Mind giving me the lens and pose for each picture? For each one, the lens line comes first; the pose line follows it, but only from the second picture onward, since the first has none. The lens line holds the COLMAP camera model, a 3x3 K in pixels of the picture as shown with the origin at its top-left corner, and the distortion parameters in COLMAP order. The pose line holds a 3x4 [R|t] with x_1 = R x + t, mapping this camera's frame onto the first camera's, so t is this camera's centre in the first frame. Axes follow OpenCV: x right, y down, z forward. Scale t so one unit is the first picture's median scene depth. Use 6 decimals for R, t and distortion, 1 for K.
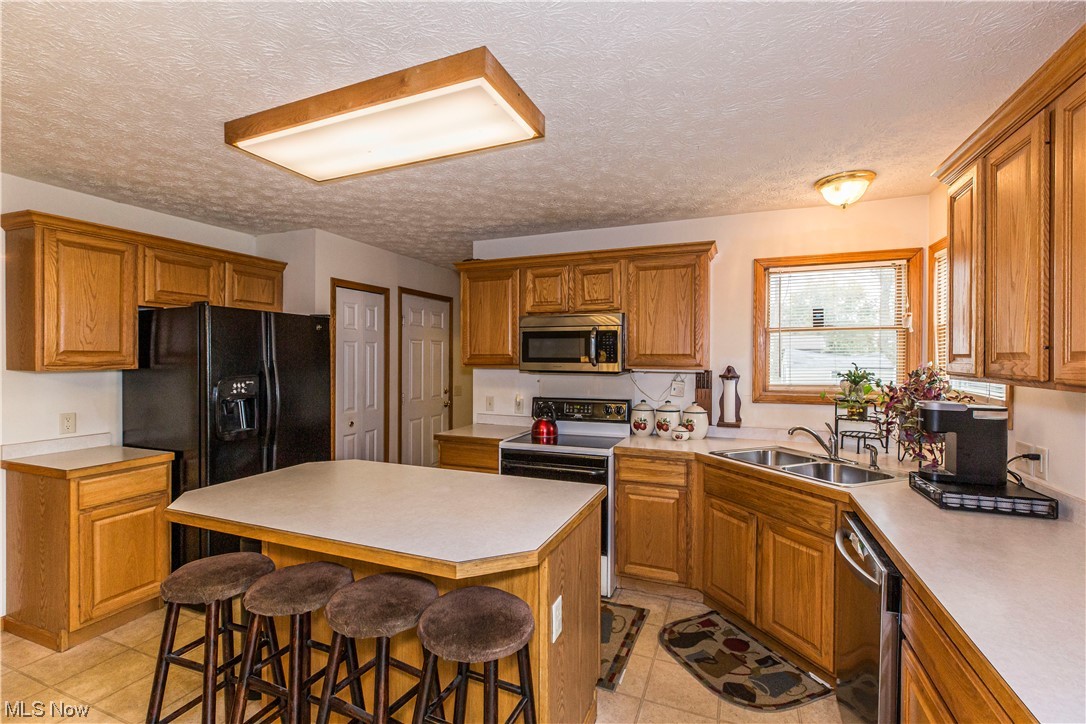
lens RADIAL K [[484.4, 0, 541.4], [0, 484.4, 360.7], [0, 0, 1]] dist [0.000981, -0.000130]
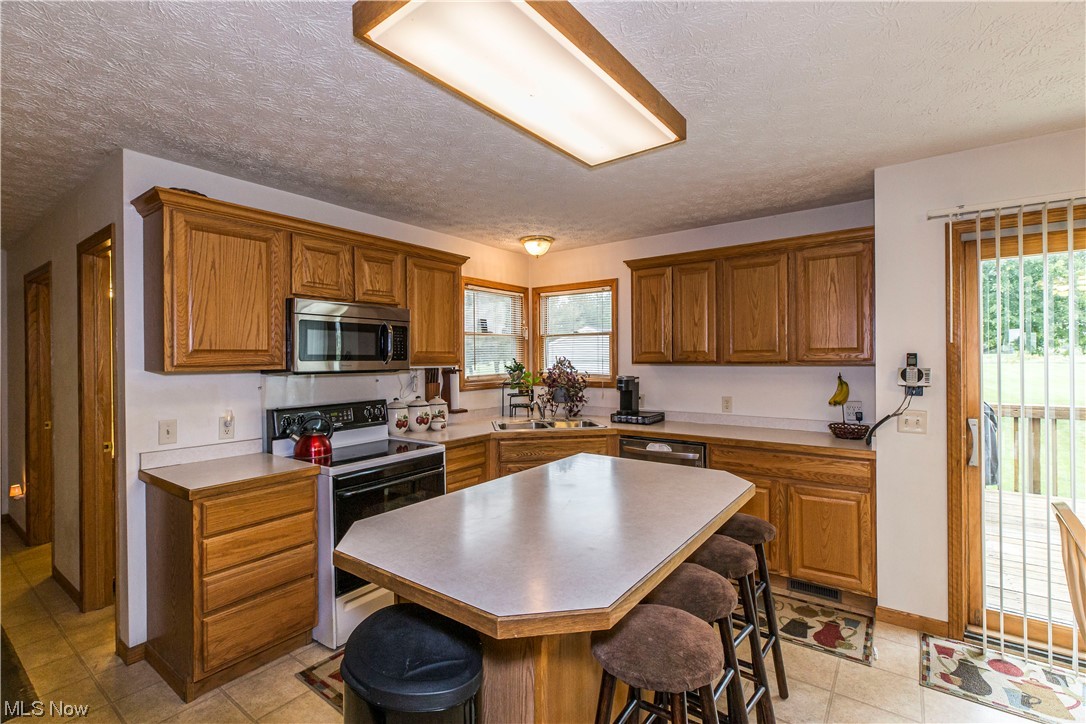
lens RADIAL K [[494.7, 0, 542.6], [0, 494.7, 359.3], [0, 0, 1]] dist [0.001367, 0.001108]
pose [[0.245071, -0.005631, 0.969489, -0.746942], [0.016787, 0.999858, 0.001564, 0.006279], [-0.969360, 0.015892, 0.245131, 0.499801]]
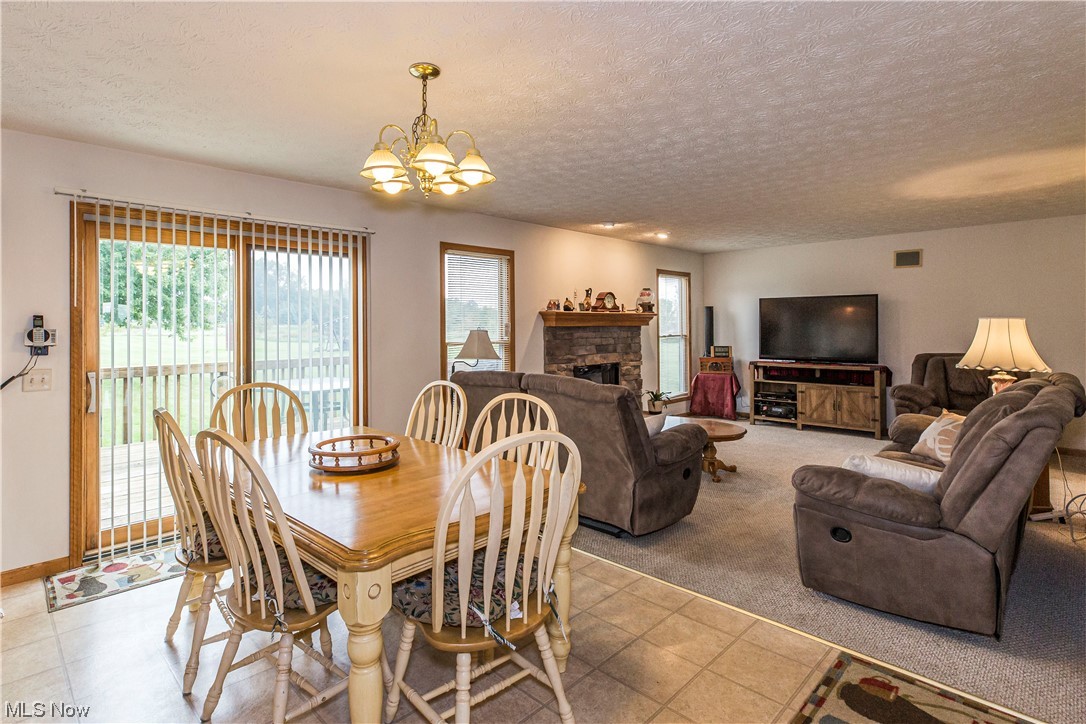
lens RADIAL K [[547.0, 0, 509.9], [0, 547.0, 321.1], [0, 0, 1]] dist [-0.000119, -0.000116]
pose [[-0.912959, 0.006472, 0.408000, -0.937705], [0.006913, 0.999976, -0.000393, 0.023021], [-0.407993, 0.002461, -0.912982, 0.637966]]
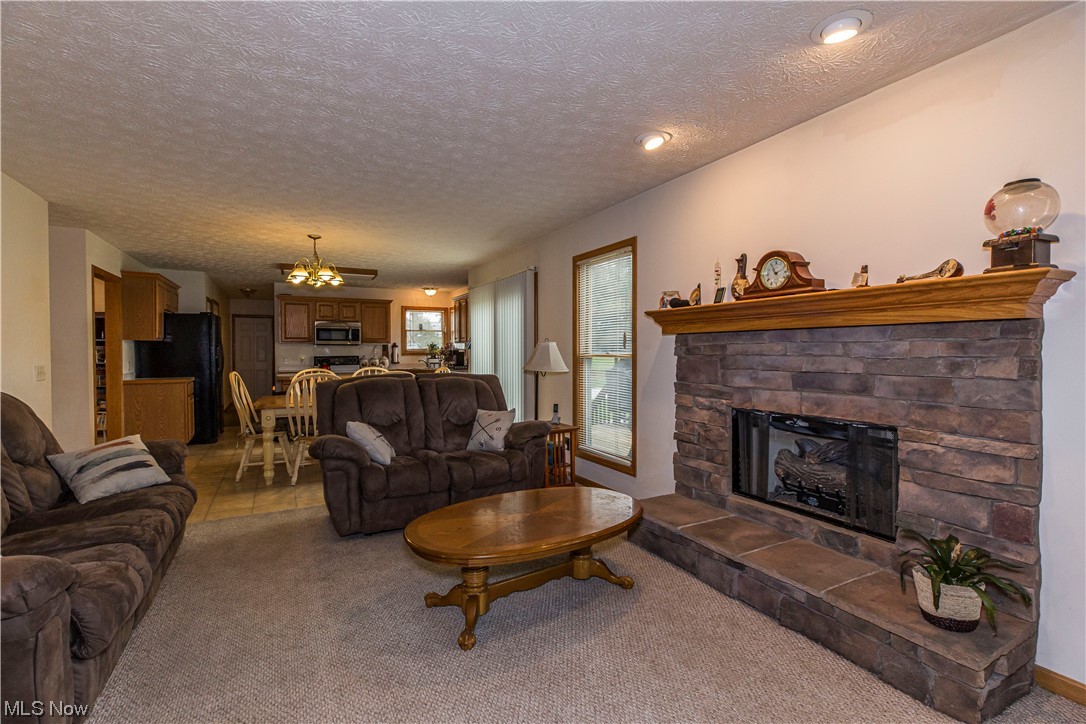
lens RADIAL K [[484.4, 0, 541.4], [0, 484.4, 360.7], [0, 0, 1]] dist [0.000981, -0.000130]
pose [[0.637507, -0.017995, 0.770234, -1.293135], [0.008120, 0.999829, 0.016639, 0.078064], [-0.770402, -0.004353, 0.637544, -1.523216]]
